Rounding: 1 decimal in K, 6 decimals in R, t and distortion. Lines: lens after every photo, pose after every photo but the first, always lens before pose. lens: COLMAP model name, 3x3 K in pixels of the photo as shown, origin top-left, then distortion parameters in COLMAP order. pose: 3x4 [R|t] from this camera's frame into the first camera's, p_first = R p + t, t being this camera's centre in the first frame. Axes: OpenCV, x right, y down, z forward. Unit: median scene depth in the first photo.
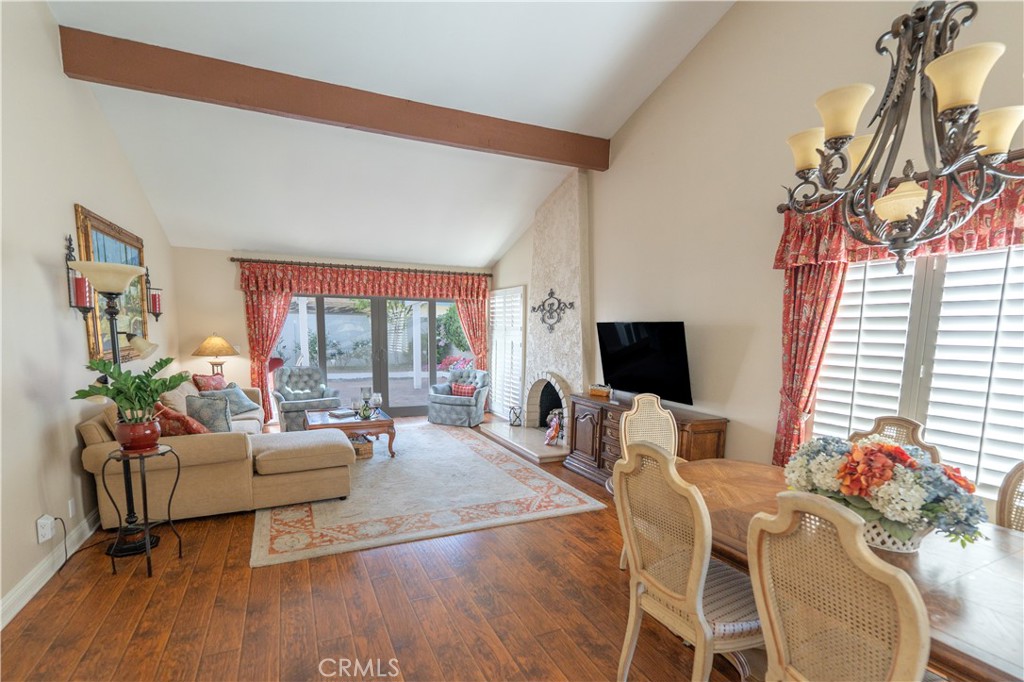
lens RADIAL K [[476.9, 0, 487.1], [0, 476.9, 383.6], [0, 0, 1]] dist [0.001943, 0.000302]
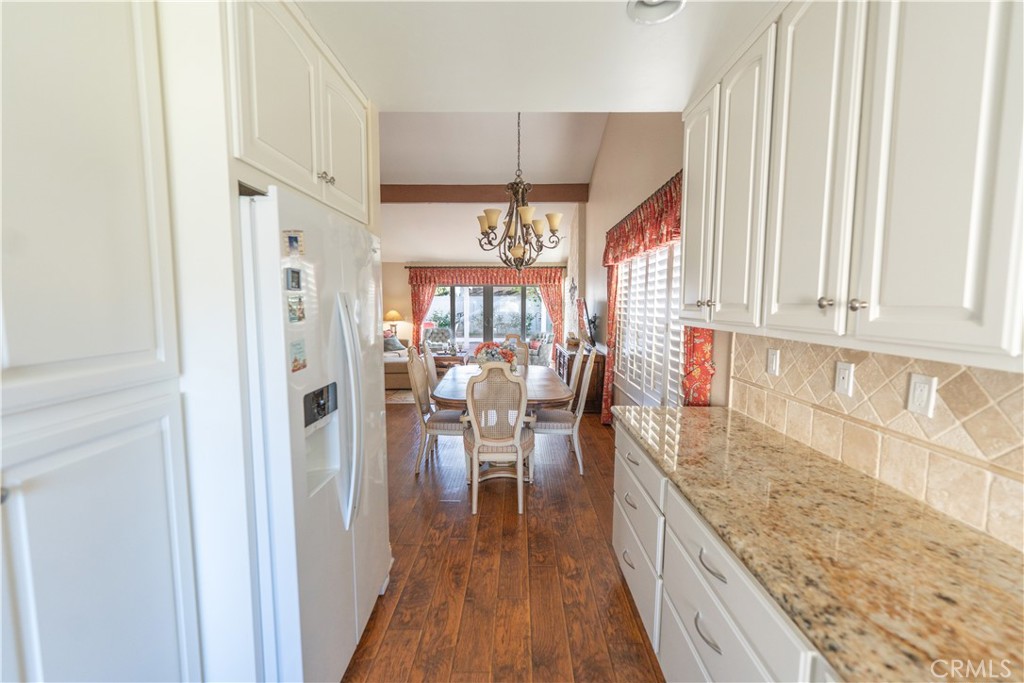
lens RADIAL K [[420.0, 0, 512.0], [0, 420.0, 341.5], [0, 0, 1]] dist [-0.000851, -0.000087]
pose [[0.916094, 0.022782, -0.400316, 0.484540], [-0.035633, 0.999060, -0.024687, 0.043151], [0.399377, 0.036880, 0.916045, -0.278268]]
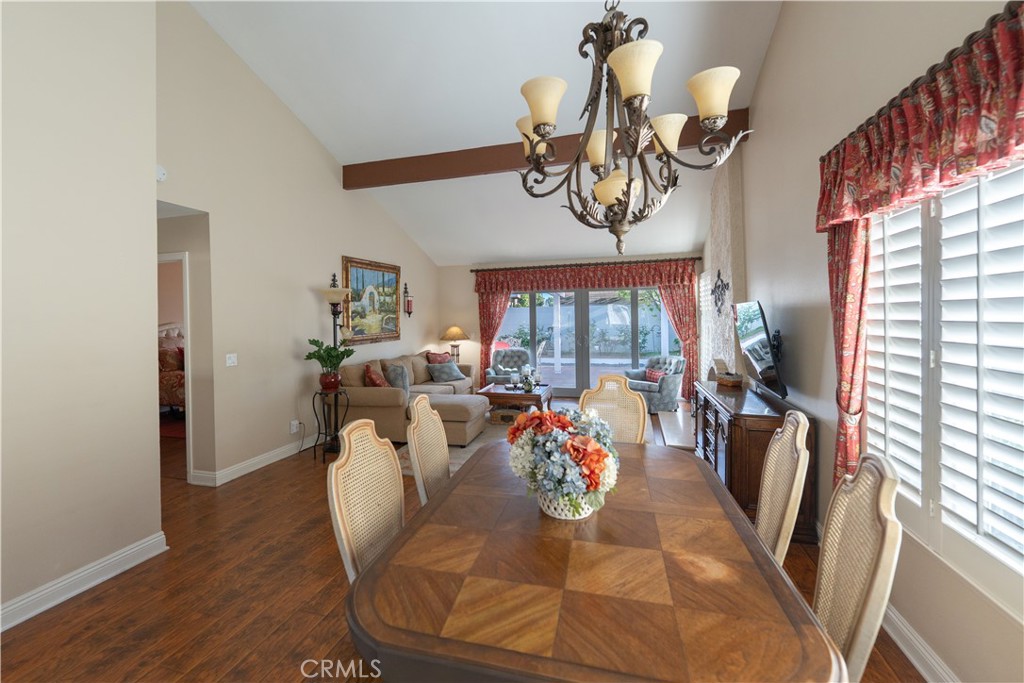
lens RADIAL K [[459.9, 0, 465.8], [0, 459.9, 320.5], [0, 0, 1]] dist [0.000057, 0.000281]
pose [[0.739259, -0.023669, -0.673006, 0.363183], [-0.049798, 0.994725, -0.089684, 0.003822], [0.671578, 0.099813, 0.734180, 0.024966]]
